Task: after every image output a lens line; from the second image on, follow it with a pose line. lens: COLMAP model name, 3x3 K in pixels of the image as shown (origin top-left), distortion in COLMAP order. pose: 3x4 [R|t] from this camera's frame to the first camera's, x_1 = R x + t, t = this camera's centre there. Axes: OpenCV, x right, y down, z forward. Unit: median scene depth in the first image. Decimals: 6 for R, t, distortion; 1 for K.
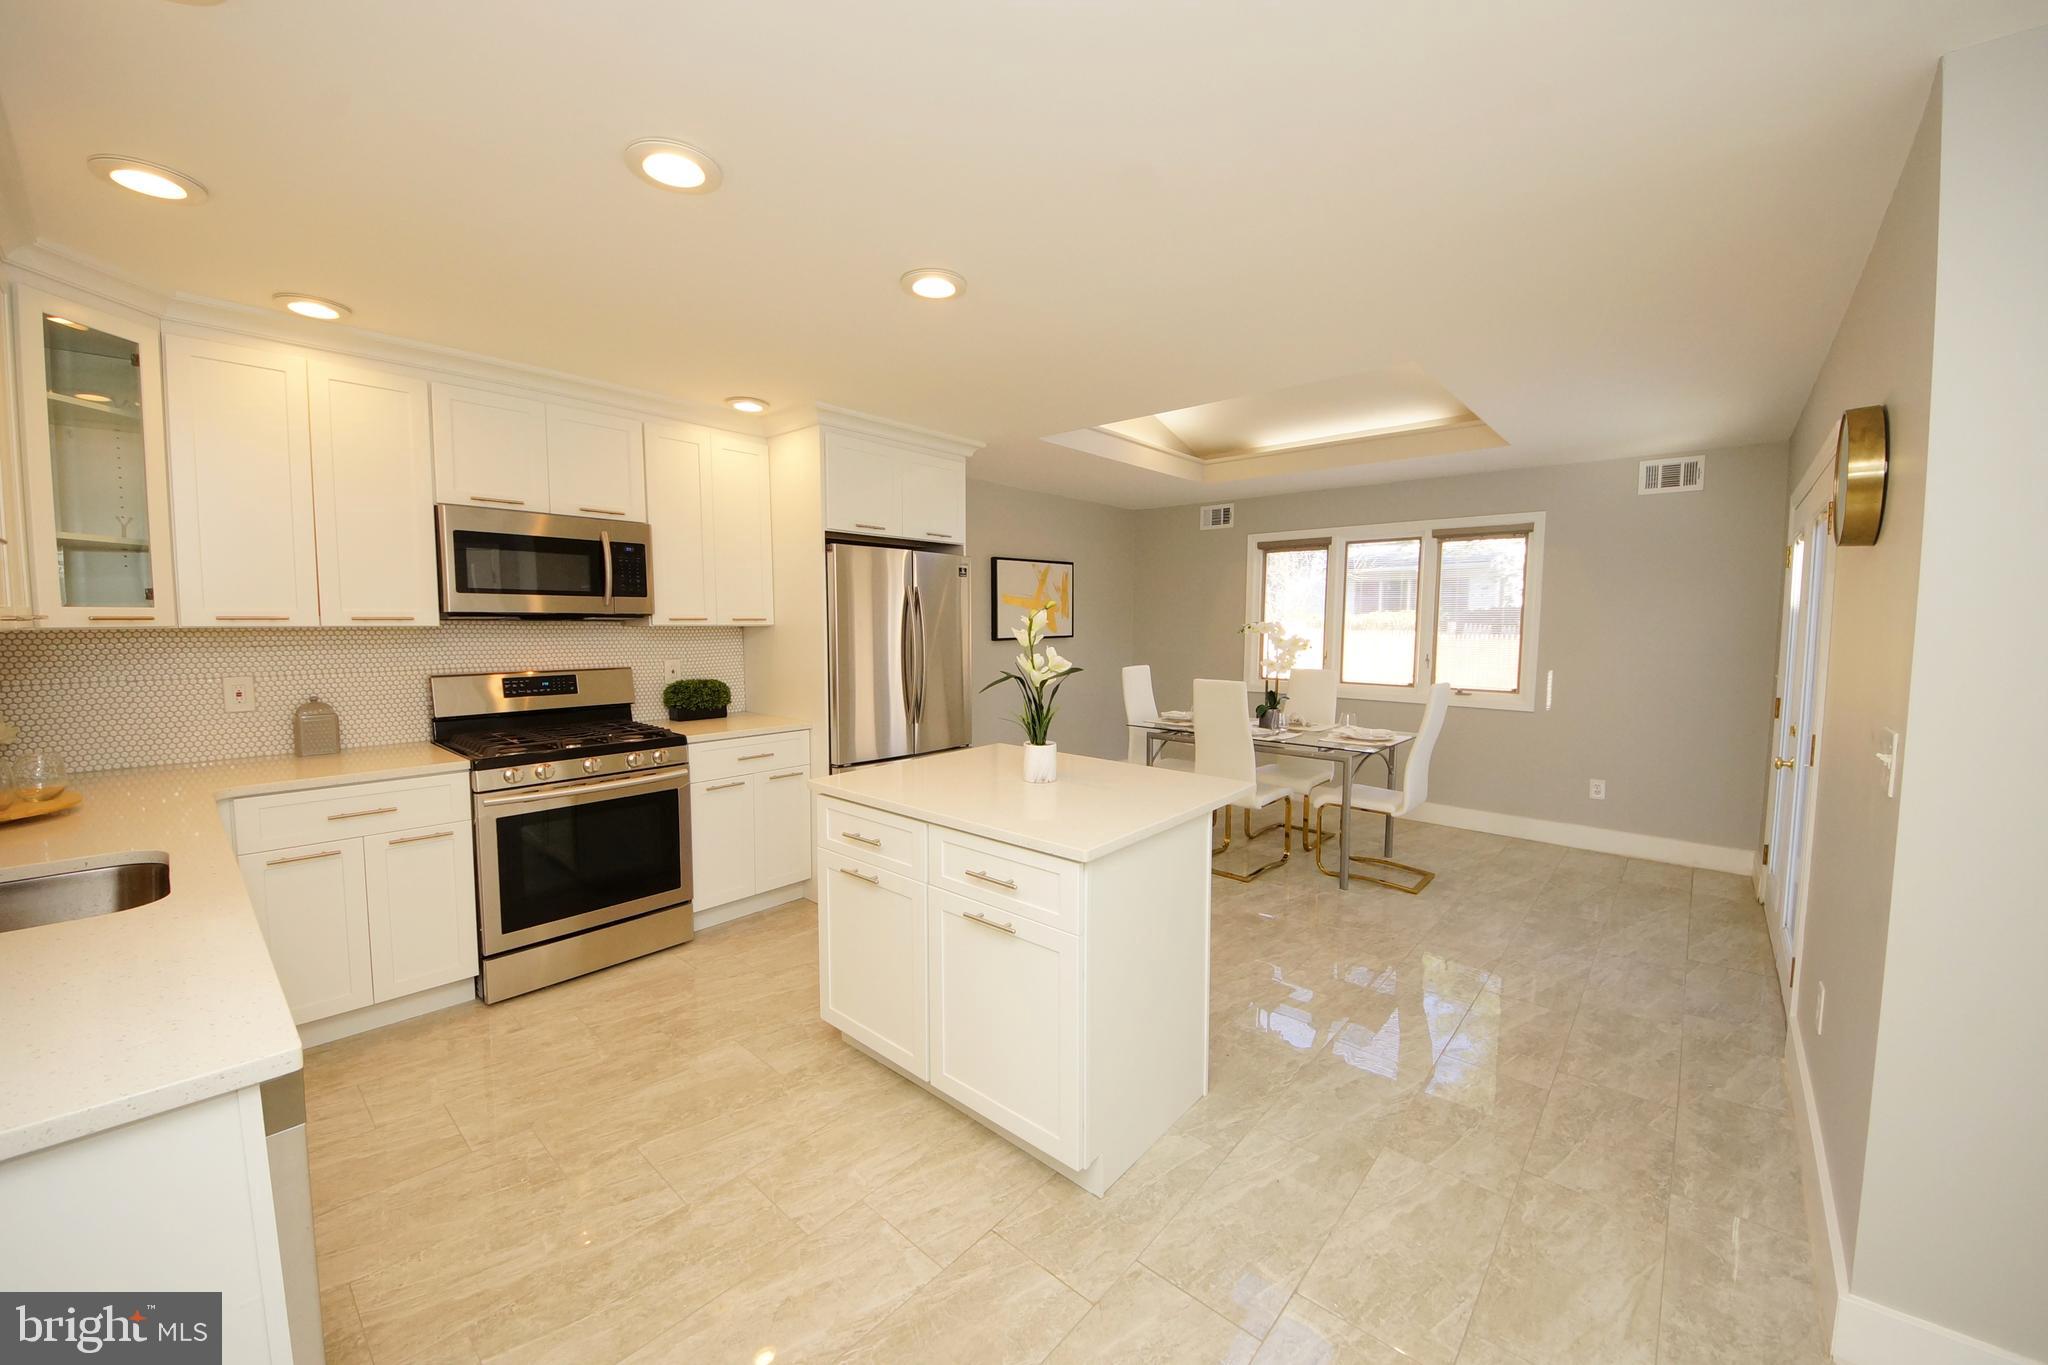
lens RADIAL K [[763.3, 0, 1023.4], [0, 763.3, 674.8], [0, 0, 1]] dist [0.037172, -0.024915]
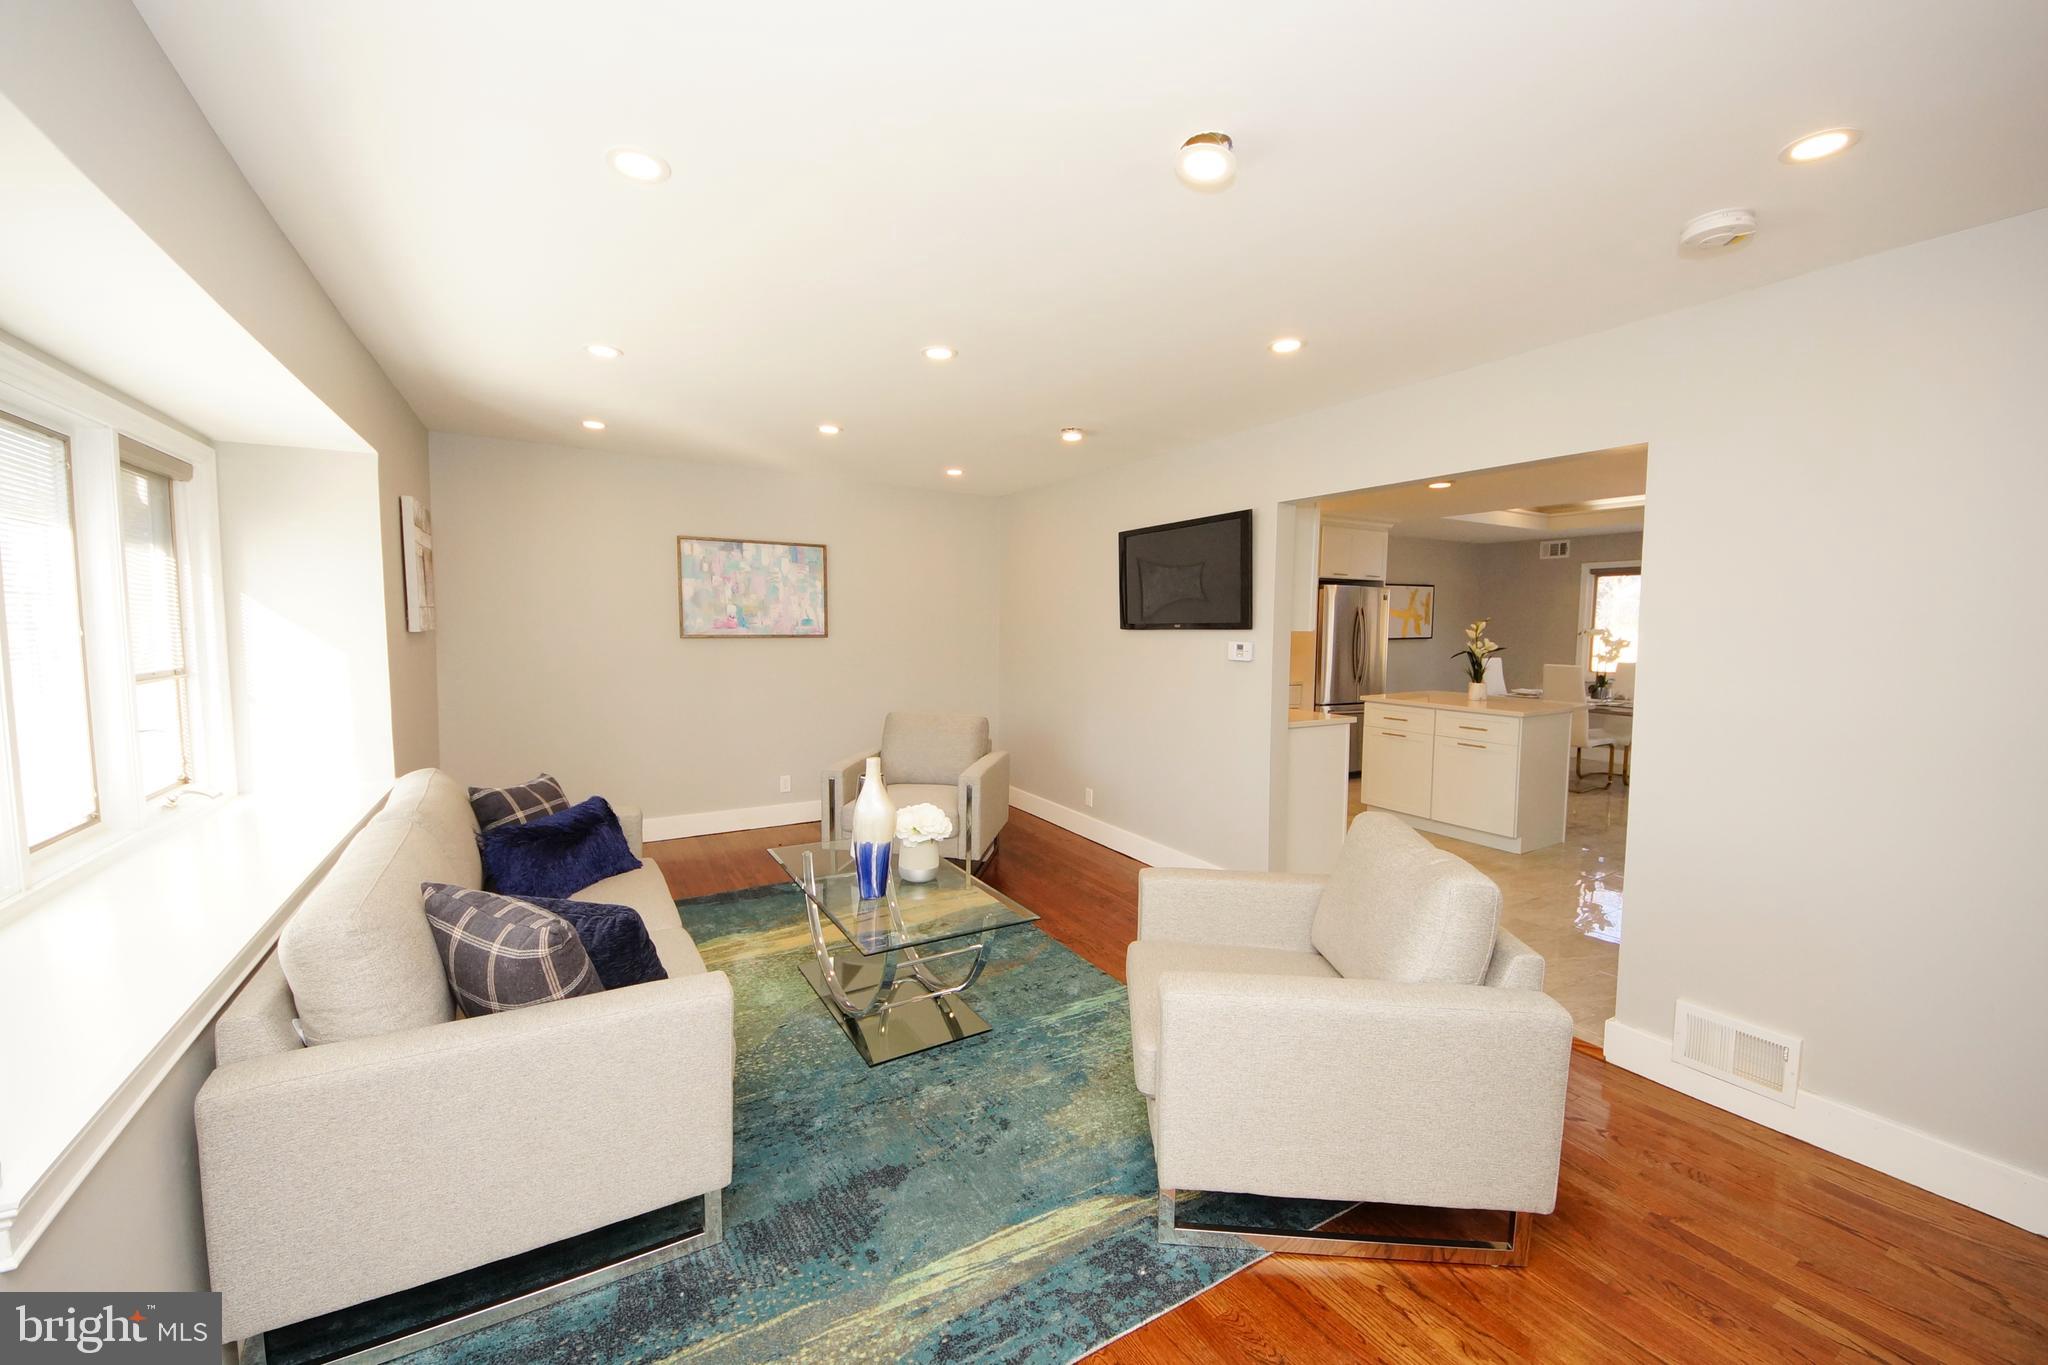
lens RADIAL K [[763.3, 0, 1023.4], [0, 763.3, 674.8], [0, 0, 1]] dist [0.037172, -0.024915]
pose [[0.948492, 0.026249, -0.315712, -0.344008], [-0.028122, 0.999604, -0.001378, 0.070849], [0.315550, 0.010186, 0.948854, -1.004286]]
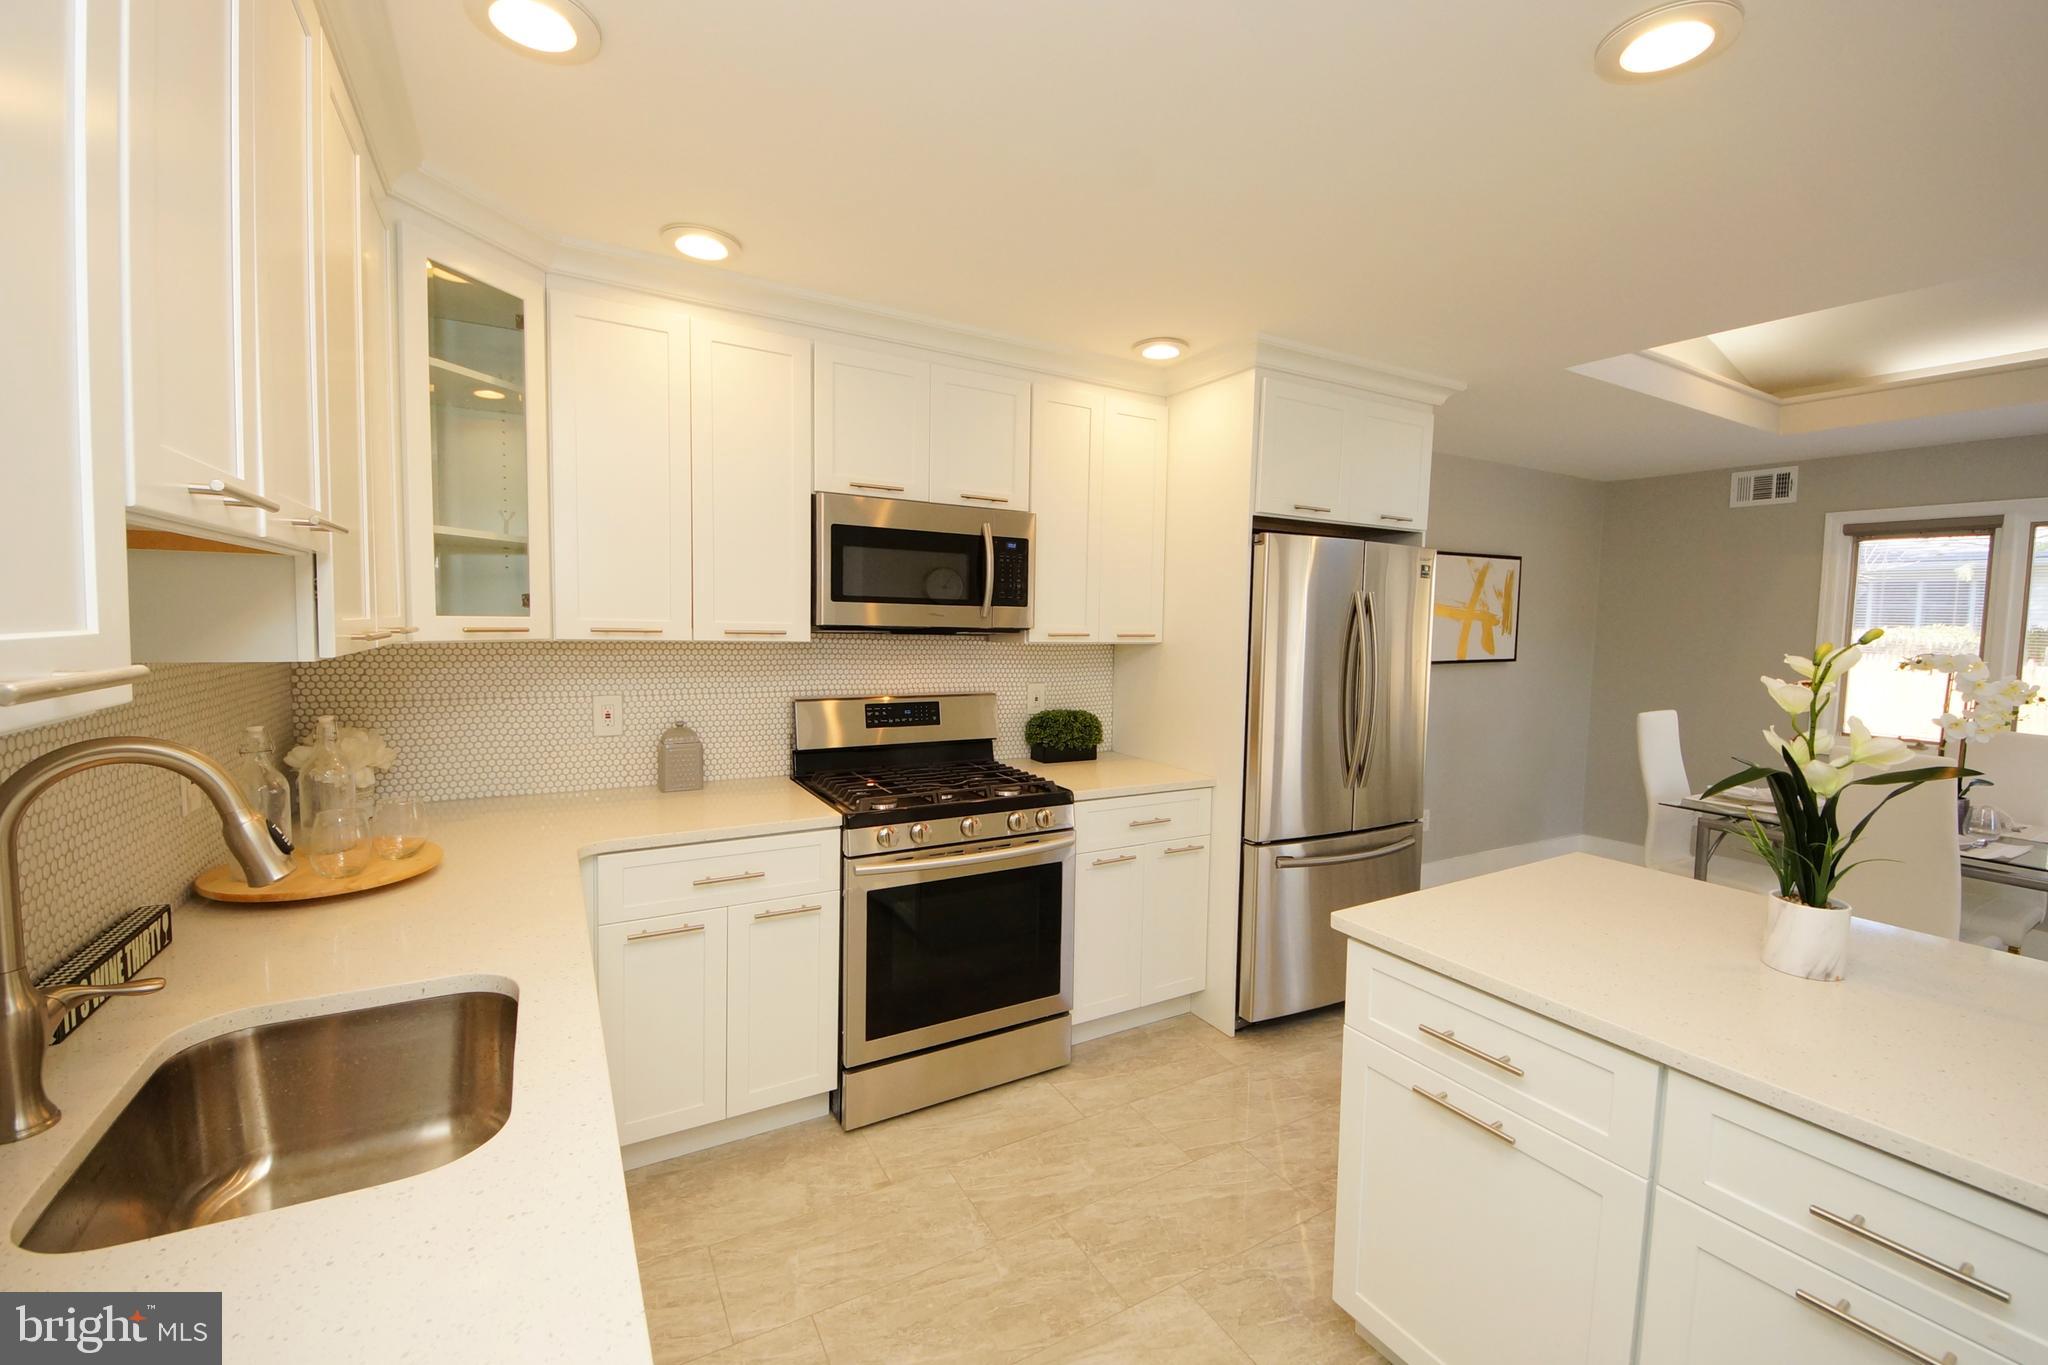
lens RADIAL K [[833.9, 0, 1031.2], [0, 833.9, 675.0], [0, 0, 1]] dist [0.034844, -0.024860]
pose [[0.949489, 0.037072, -0.311603, -0.206235], [-0.039781, 0.999206, -0.002339, -0.028270], [0.311269, 0.014617, 0.950209, 0.190122]]
